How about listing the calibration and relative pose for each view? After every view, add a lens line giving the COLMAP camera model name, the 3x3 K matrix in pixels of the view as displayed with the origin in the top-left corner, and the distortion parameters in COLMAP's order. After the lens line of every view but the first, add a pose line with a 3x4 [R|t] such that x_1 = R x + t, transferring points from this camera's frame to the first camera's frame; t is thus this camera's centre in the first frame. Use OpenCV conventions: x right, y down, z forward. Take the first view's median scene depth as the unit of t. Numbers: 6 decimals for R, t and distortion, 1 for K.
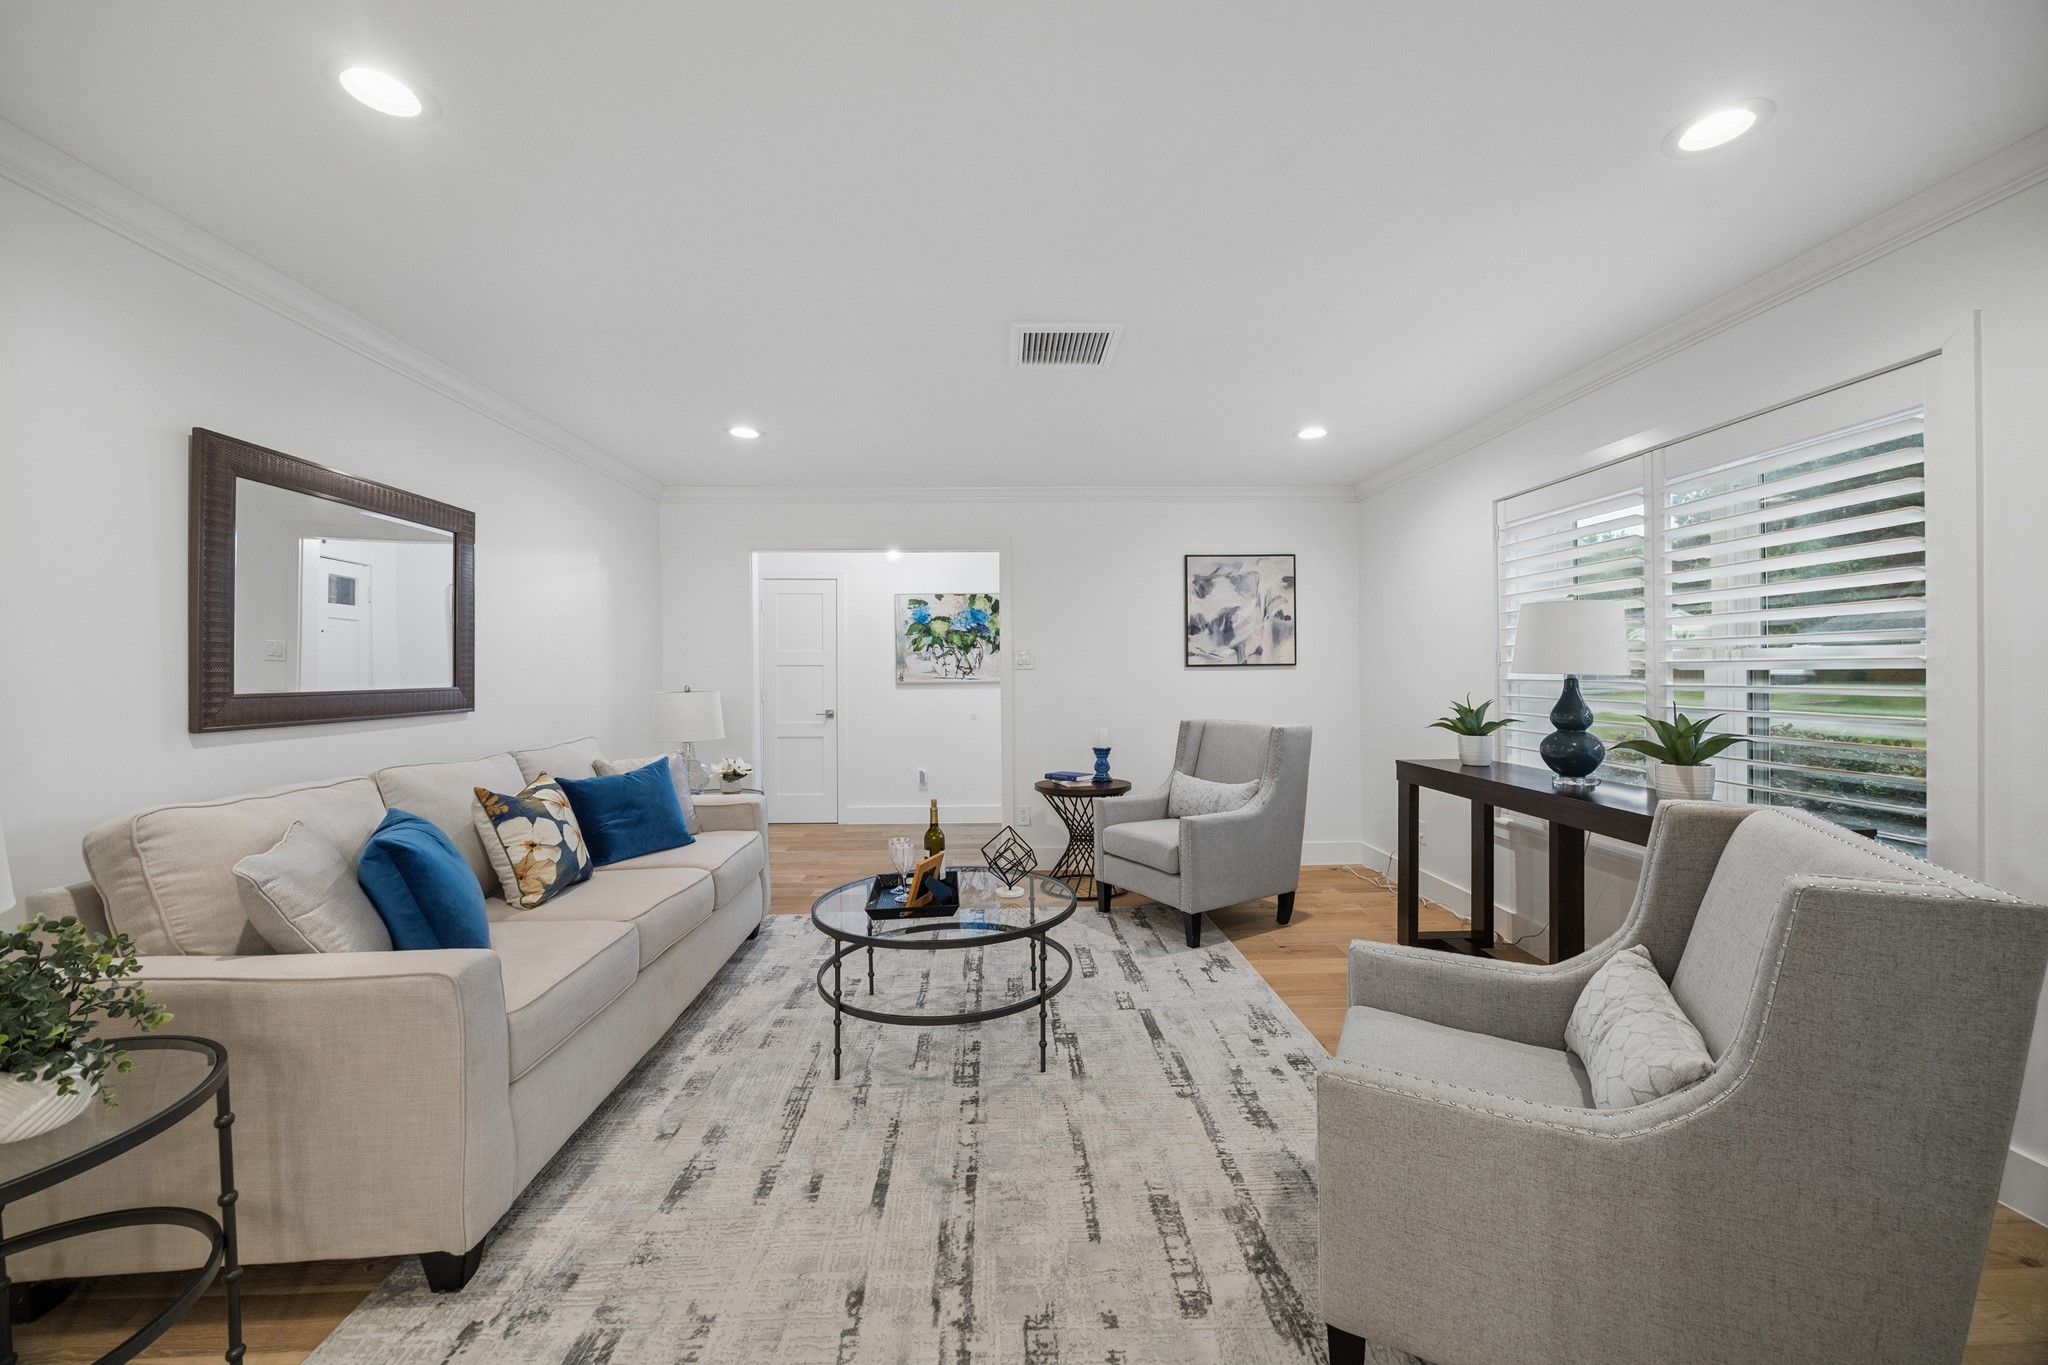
lens RADIAL K [[779.0, 0, 1028.1], [0, 779.0, 672.8], [0, 0, 1]] dist [-0.002242, -0.000337]
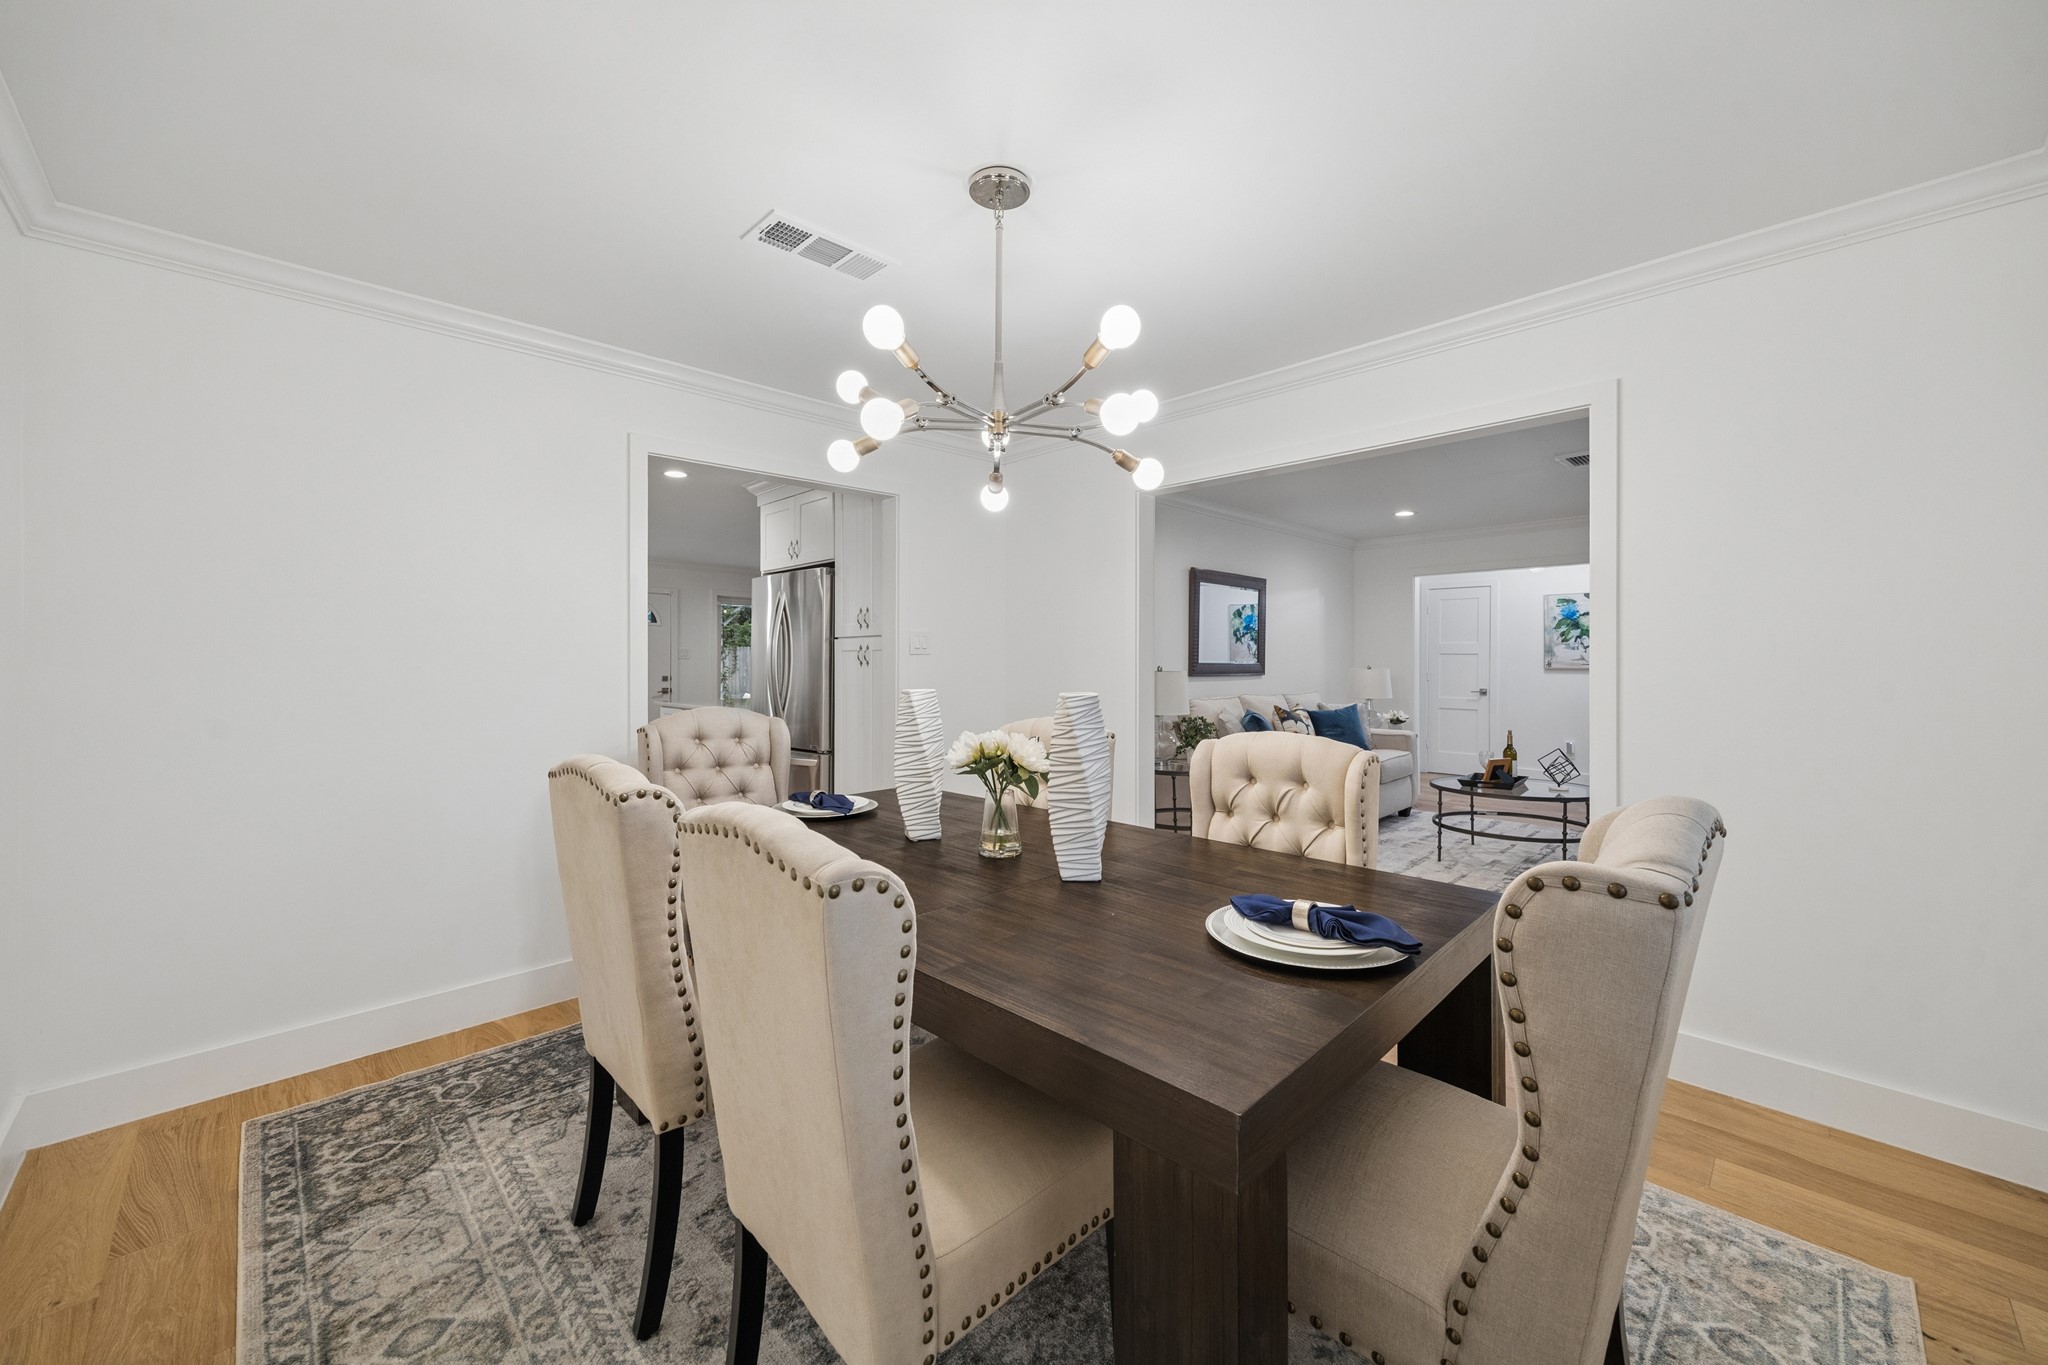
lens RADIAL K [[779.0, 0, 1028.1], [0, 779.0, 669.7], [0, 0, 1]] dist [-0.002242, -0.000337]
pose [[0.669810, 0.012685, -0.742424, 0.347454], [-0.008013, 0.999919, 0.009855, 0.017260], [0.742489, -0.000652, 0.669858, -0.736374]]
